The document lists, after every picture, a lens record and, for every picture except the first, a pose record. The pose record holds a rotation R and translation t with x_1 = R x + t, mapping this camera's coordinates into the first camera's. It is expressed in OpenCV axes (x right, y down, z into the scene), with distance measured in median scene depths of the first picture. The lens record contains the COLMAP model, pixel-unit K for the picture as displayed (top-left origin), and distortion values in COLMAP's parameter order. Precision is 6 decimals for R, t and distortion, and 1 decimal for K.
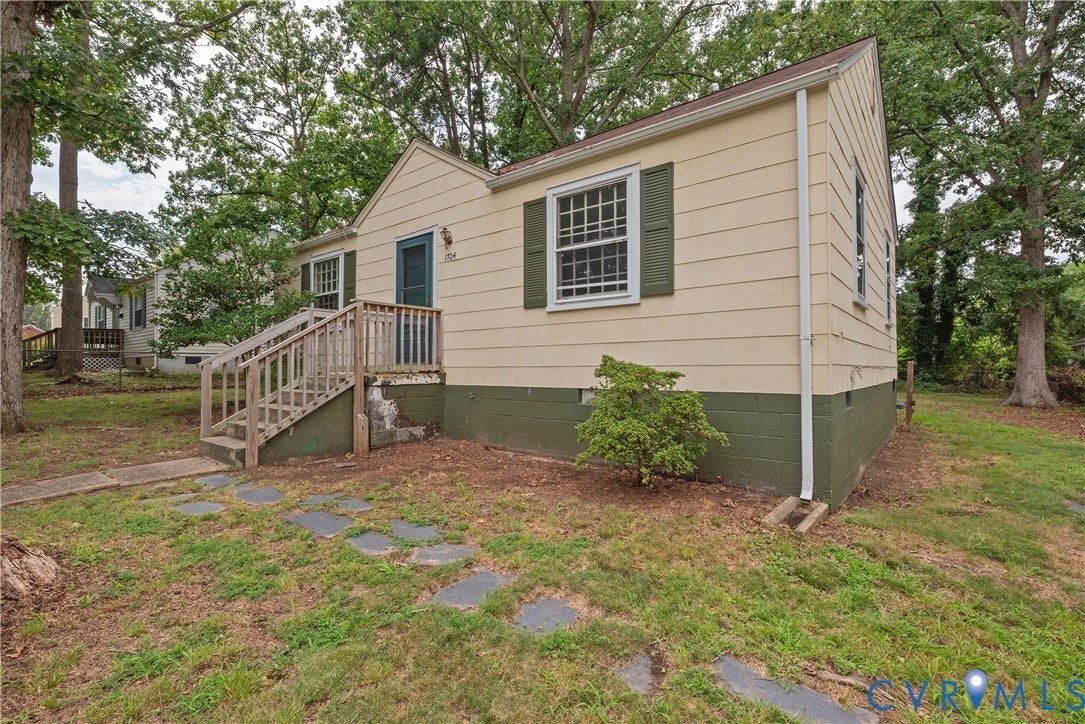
lens RADIAL K [[497.4, 0, 540.0], [0, 497.4, 358.6], [0, 0, 1]] dist [0.000762, 0.000280]
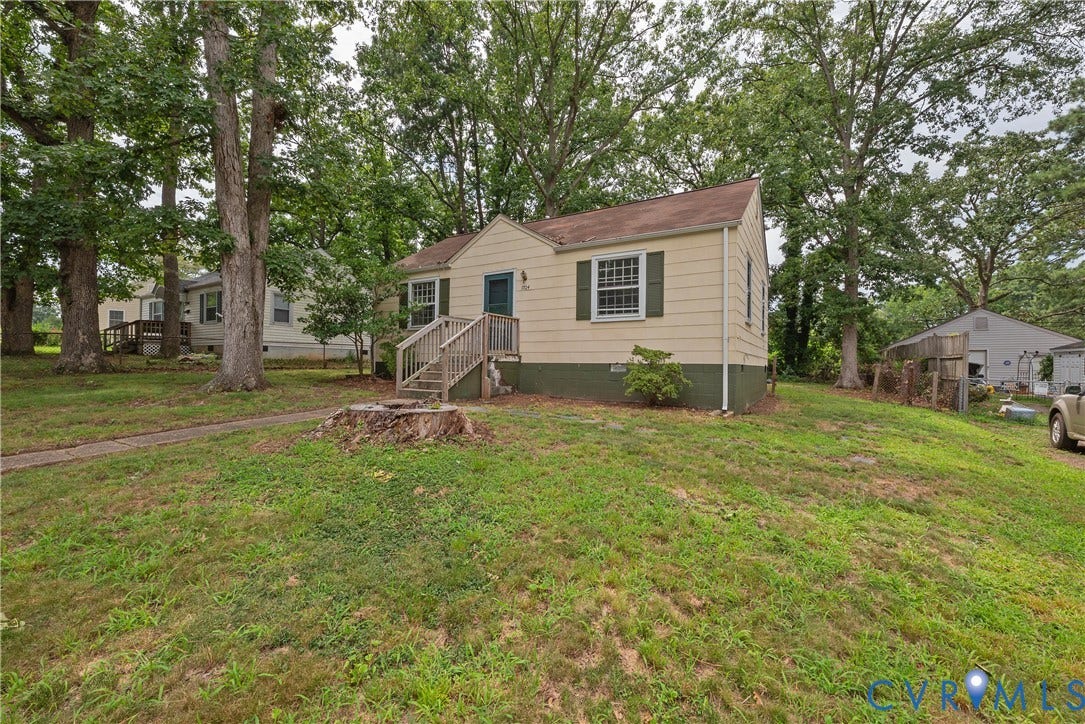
lens RADIAL K [[439.9, 0, 537.4], [0, 439.9, 360.7], [0, 0, 1]] dist [-0.001783, -0.000269]
pose [[0.991635, 0.015989, 0.128081, -0.374676], [-0.017144, 0.999822, 0.007920, 0.037649], [-0.127931, -0.010050, 0.991732, -0.574698]]
